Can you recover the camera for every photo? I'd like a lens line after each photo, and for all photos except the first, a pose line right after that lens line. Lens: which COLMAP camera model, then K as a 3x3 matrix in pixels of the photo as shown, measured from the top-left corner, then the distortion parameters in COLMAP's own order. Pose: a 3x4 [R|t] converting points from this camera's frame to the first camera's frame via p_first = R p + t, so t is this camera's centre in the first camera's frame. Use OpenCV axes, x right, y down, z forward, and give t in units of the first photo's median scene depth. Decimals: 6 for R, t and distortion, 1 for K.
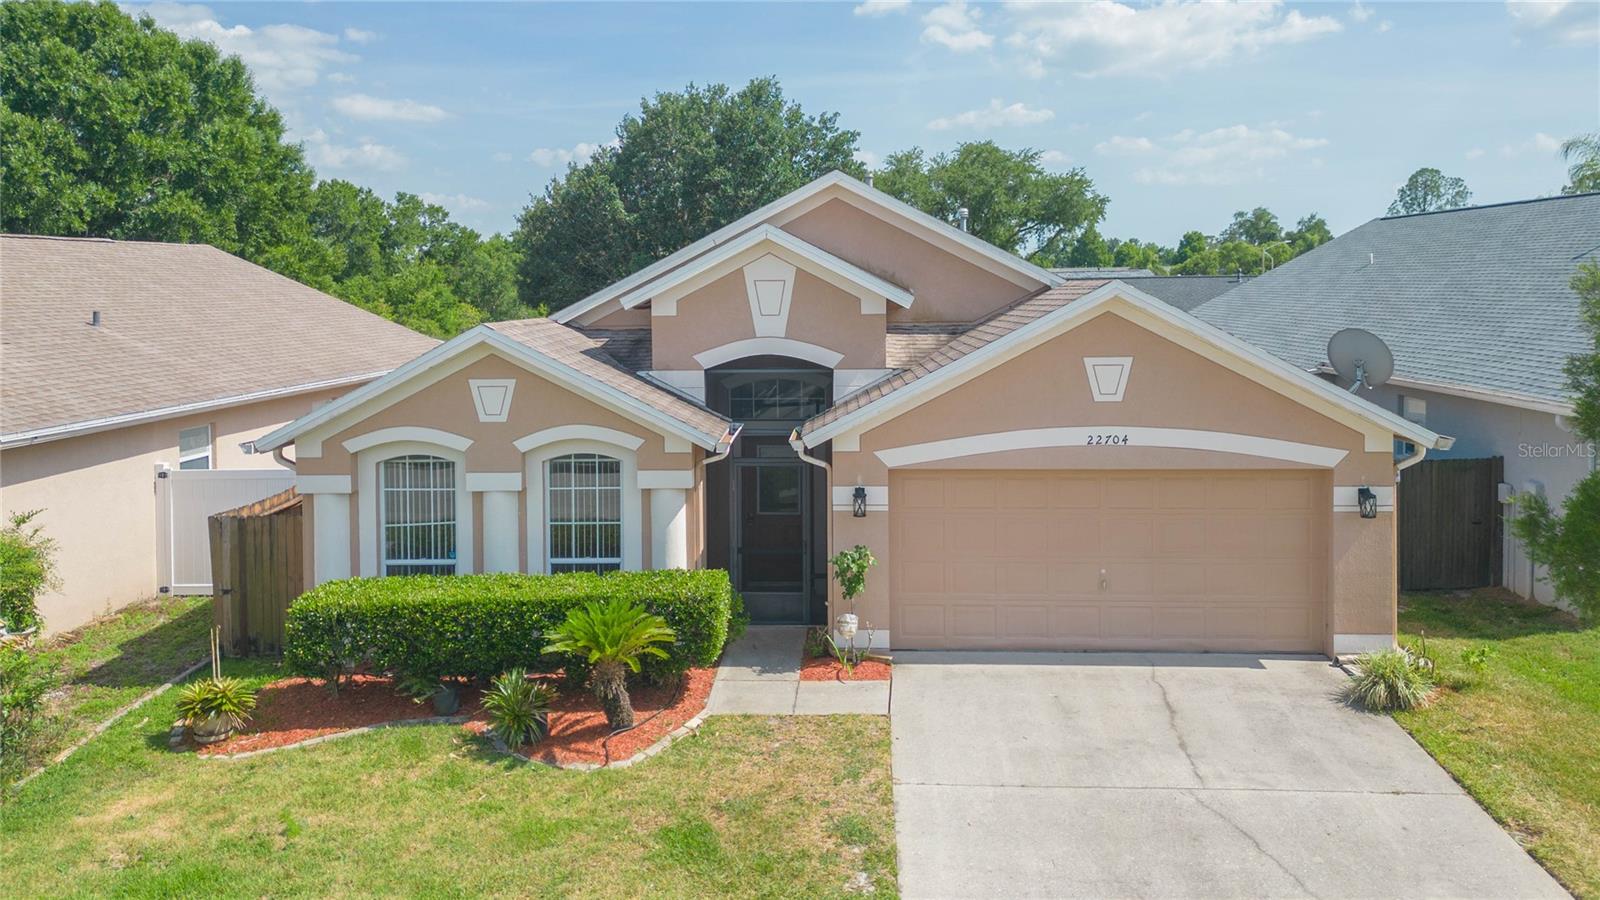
lens RADIAL K [[1135.5, 0, 791.8], [0, 1135.5, 457.1], [0, 0, 1]] dist [0.062723, -0.058634]
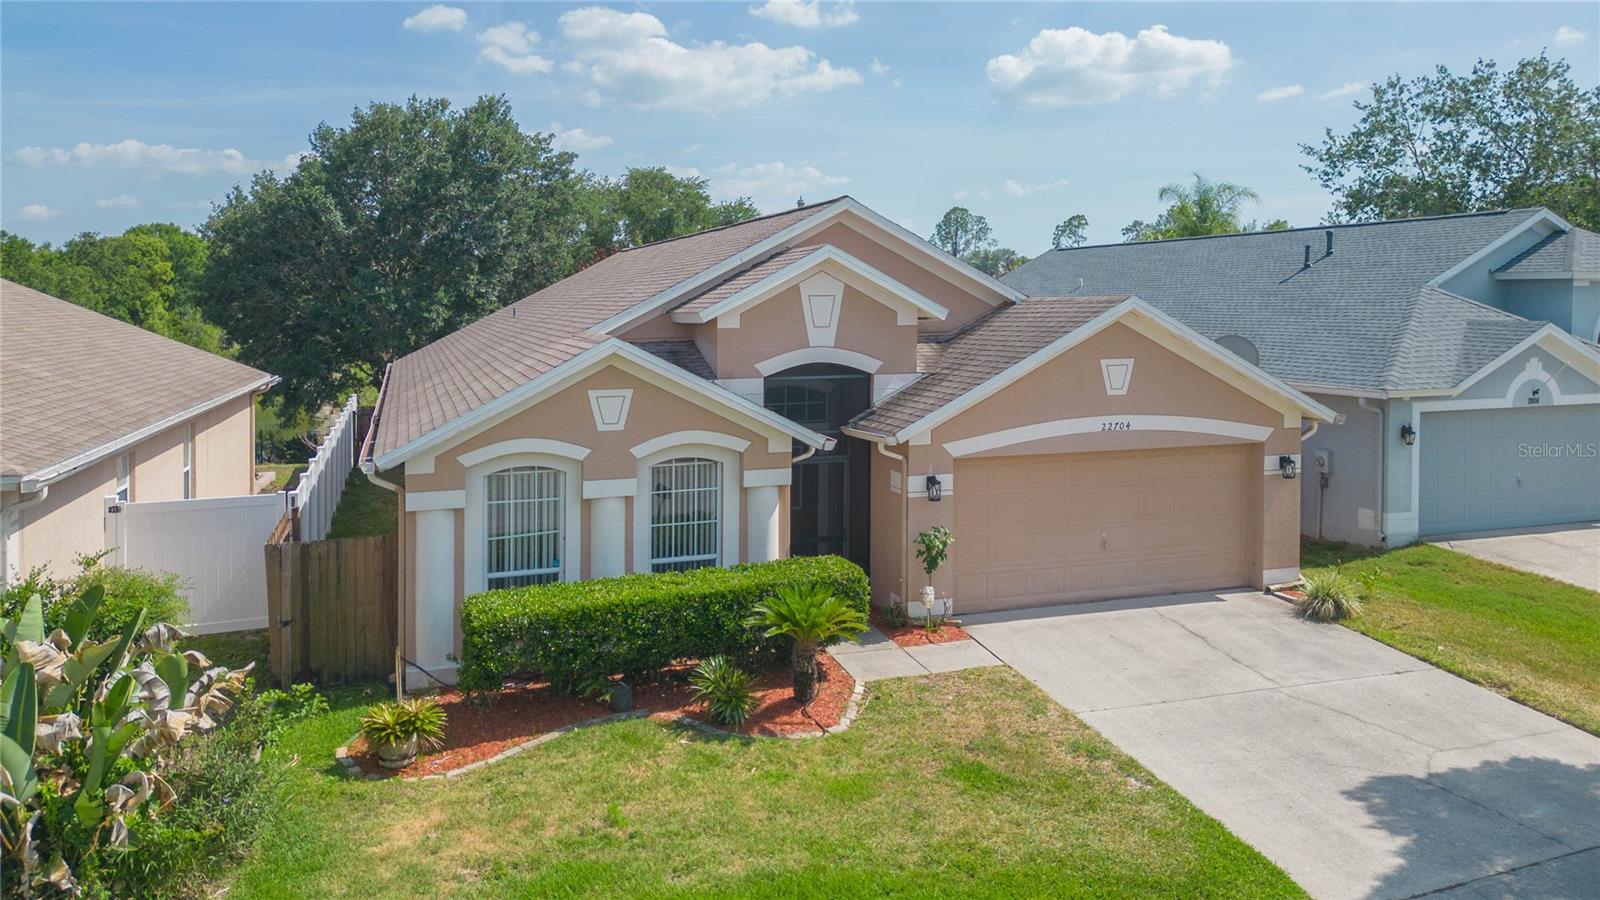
lens RADIAL K [[1135.5, 0, 685.6], [0, 1135.5, 472.6], [0, 0, 1]] dist [0.062723, -0.058634]
pose [[0.937977, -0.047733, 0.343395, -0.556197], [0.048977, 0.998787, 0.005055, 0.005438], [-0.343220, 0.012078, 0.939177, 0.004002]]
